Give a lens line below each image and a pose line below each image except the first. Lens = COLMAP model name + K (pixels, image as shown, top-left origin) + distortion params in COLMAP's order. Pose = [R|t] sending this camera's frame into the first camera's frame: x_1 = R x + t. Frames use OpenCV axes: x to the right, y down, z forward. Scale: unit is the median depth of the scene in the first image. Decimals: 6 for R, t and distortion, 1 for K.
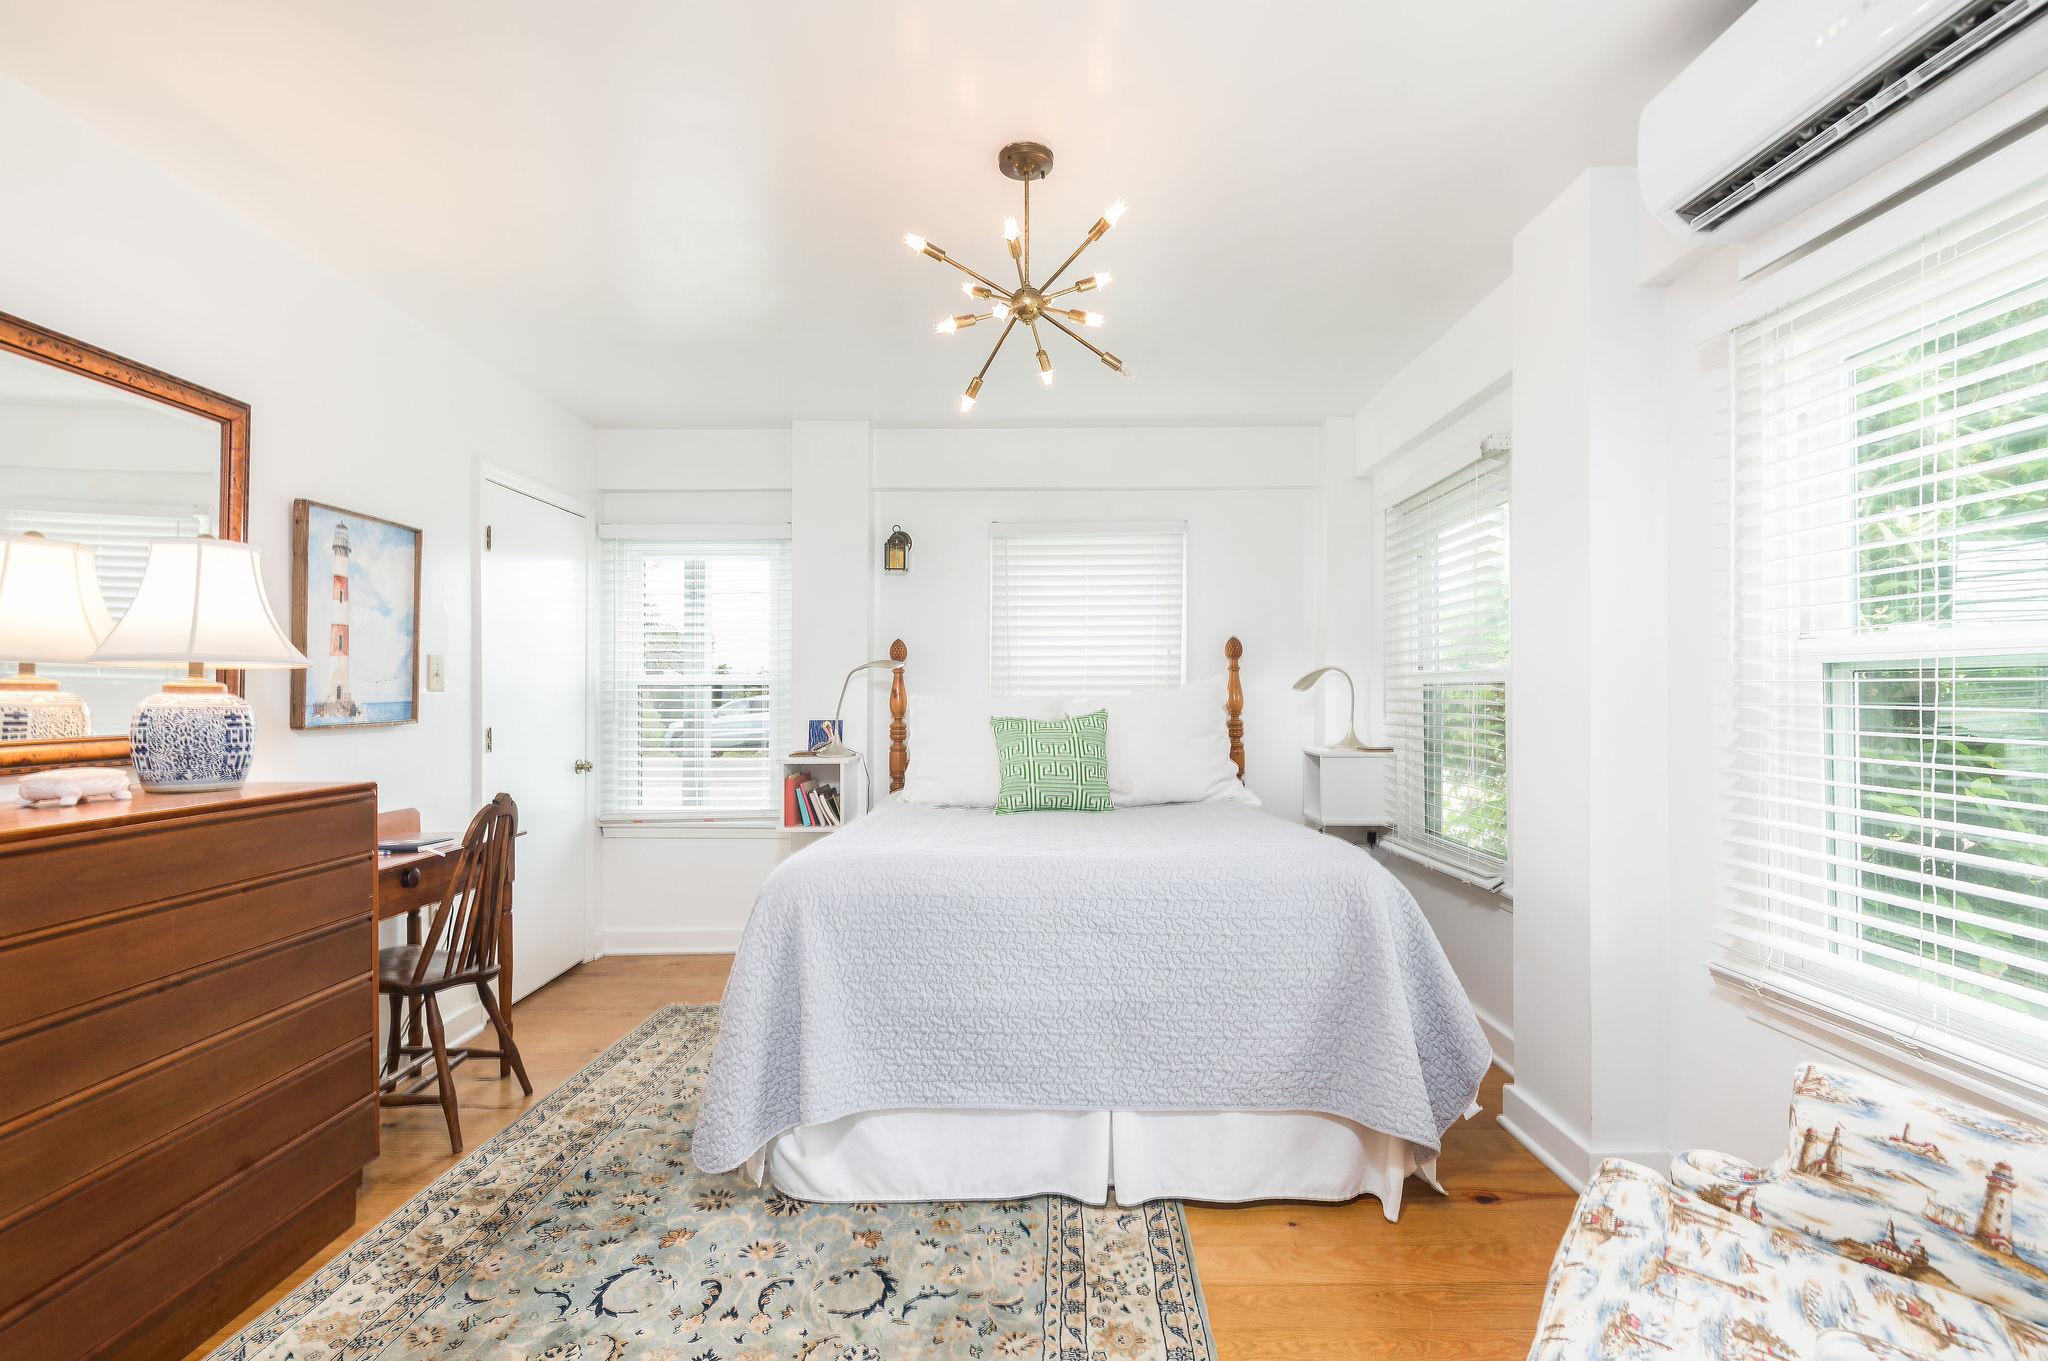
lens RADIAL K [[955.3, 0, 1024.0], [0, 955.3, 680.5], [0, 0, 1]] dist [0.000751, -0.000144]
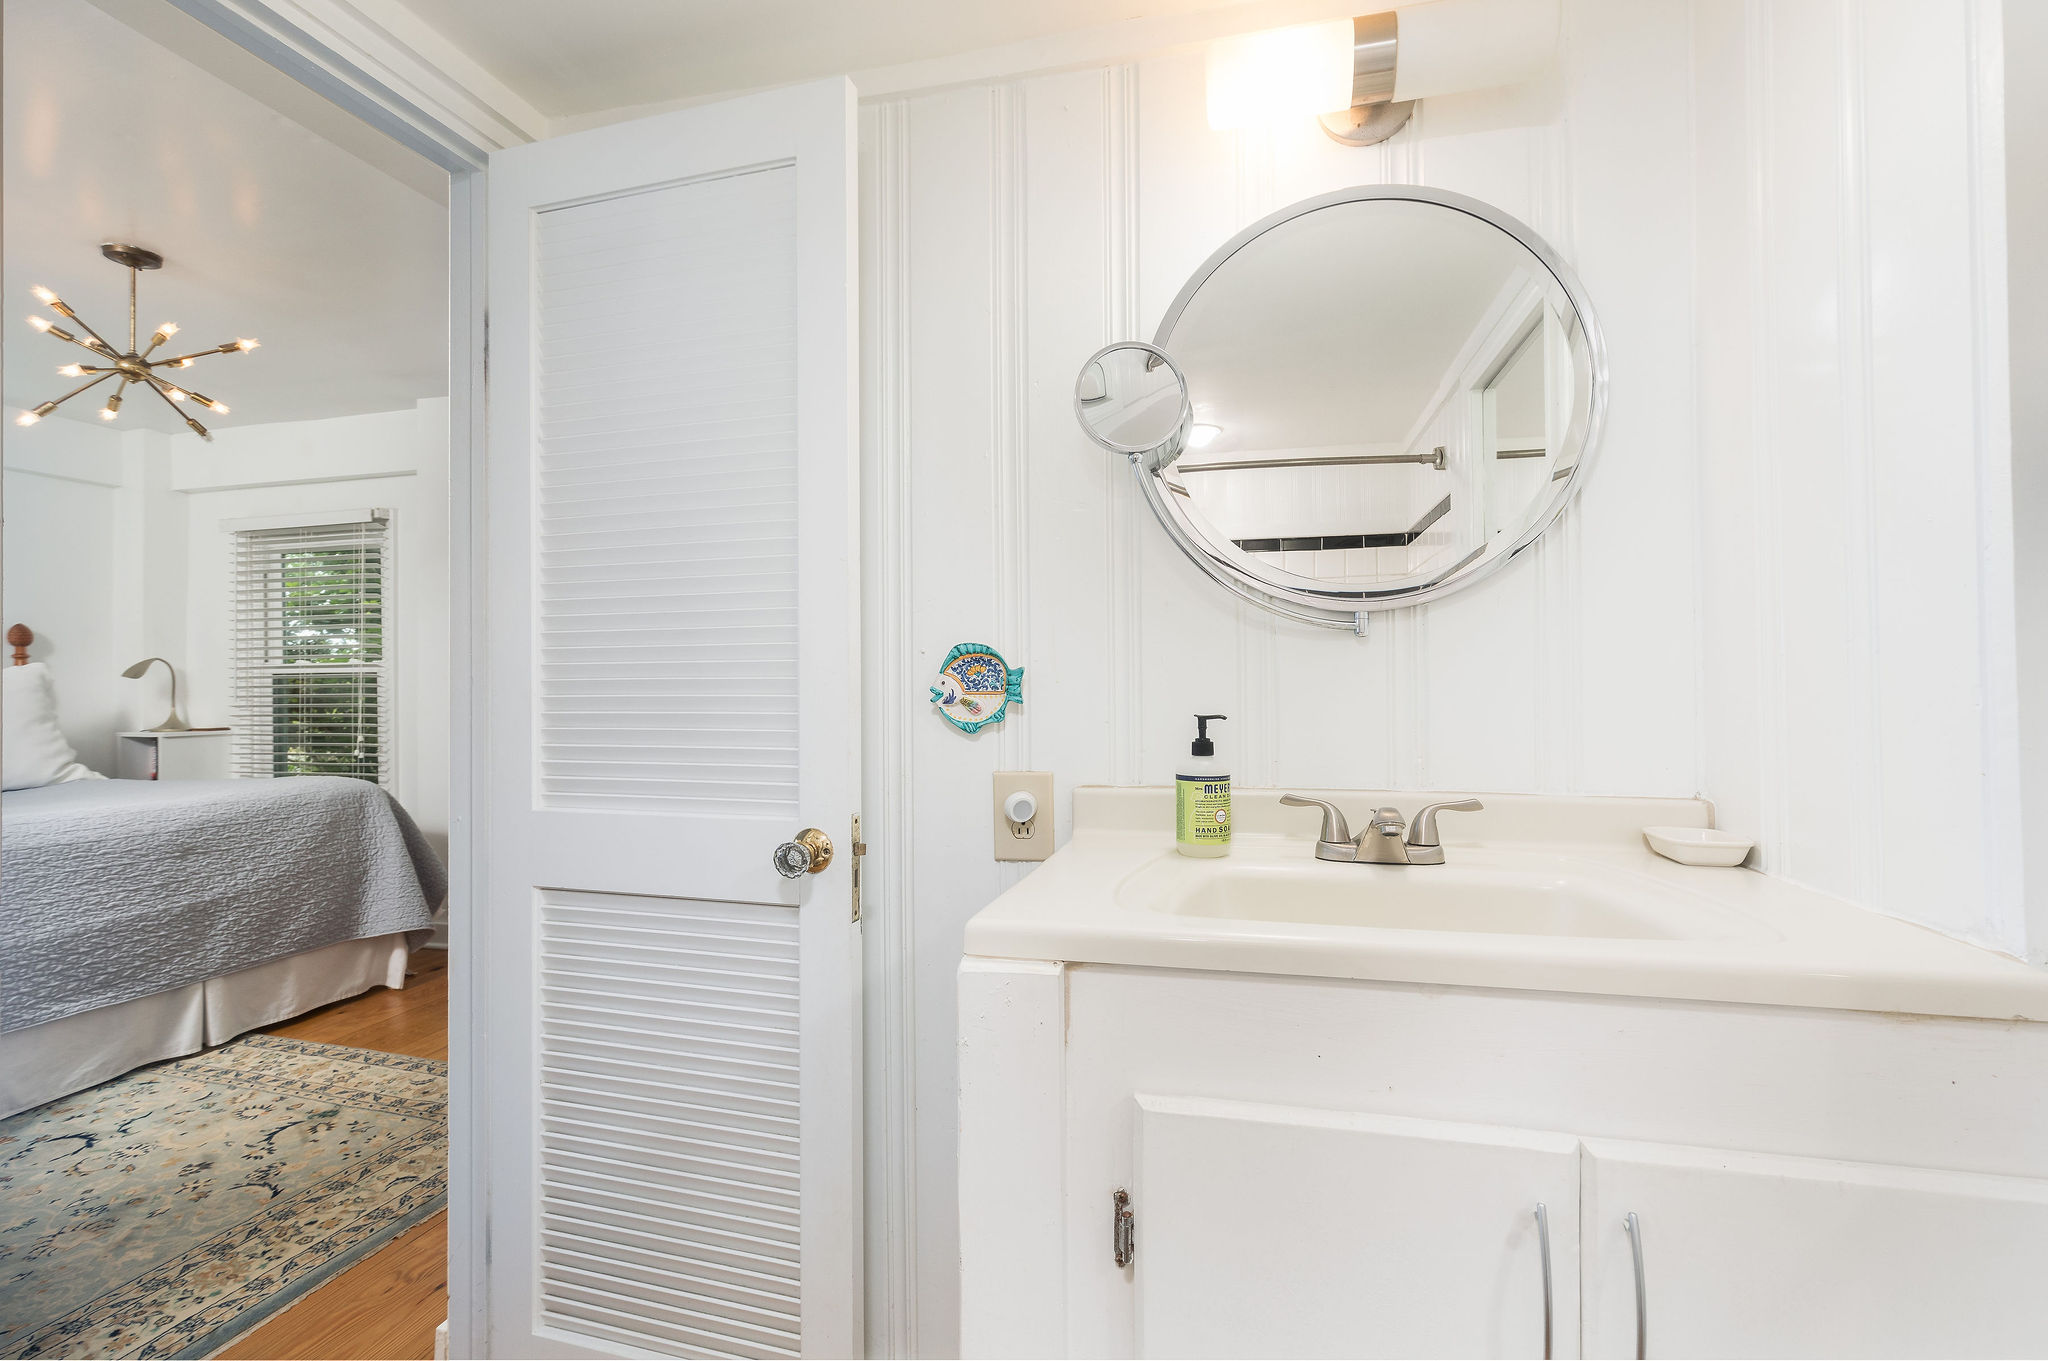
lens RADIAL K [[920.1, 0, 1023.5], [0, 920.1, 693.1], [0, 0, 1]] dist [0.002771, -0.000652]
pose [[0.252066, -0.006006, 0.967691, -0.926215], [-0.008989, 0.999923, 0.008547, 0.017894], [-0.967668, -0.010853, 0.251993, -0.477514]]
